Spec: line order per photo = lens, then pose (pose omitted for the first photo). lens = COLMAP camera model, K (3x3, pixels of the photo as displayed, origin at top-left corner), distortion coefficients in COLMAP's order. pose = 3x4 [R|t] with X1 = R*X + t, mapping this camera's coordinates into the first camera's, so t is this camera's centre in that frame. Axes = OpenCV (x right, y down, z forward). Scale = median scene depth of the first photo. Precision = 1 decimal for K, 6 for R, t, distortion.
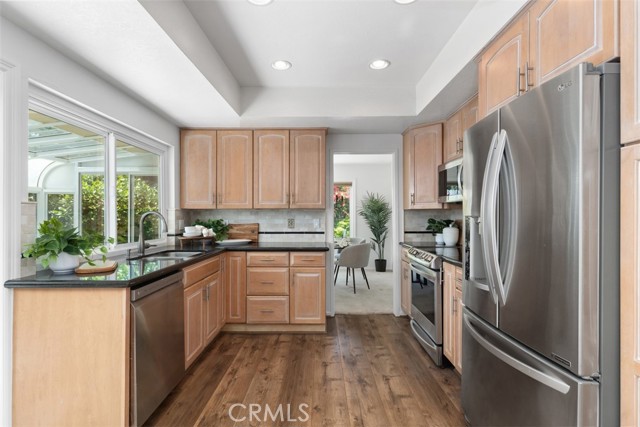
lens RADIAL K [[319.7, 0, 315.7], [0, 319.7, 214.1], [0, 0, 1]] dist [-0.000483, 0.000335]
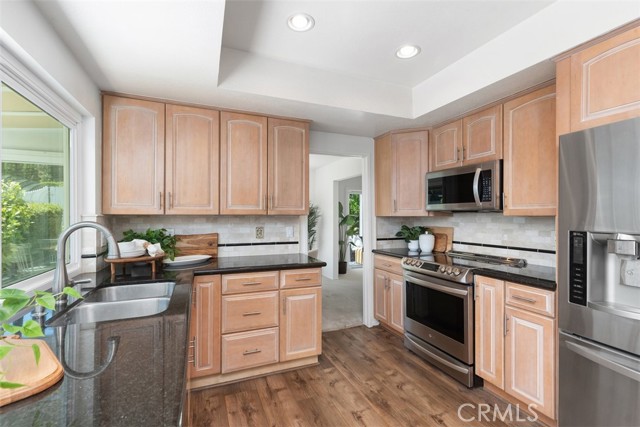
lens RADIAL K [[287.4, 0, 317.1], [0, 287.4, 215.7], [0, 0, 1]] dist [0.002206, 0.000092]
pose [[0.921901, 0.003141, 0.387413, -0.249867], [-0.002132, 0.999993, -0.003036, -0.013853], [-0.387420, 0.001973, 0.921901, 0.288702]]
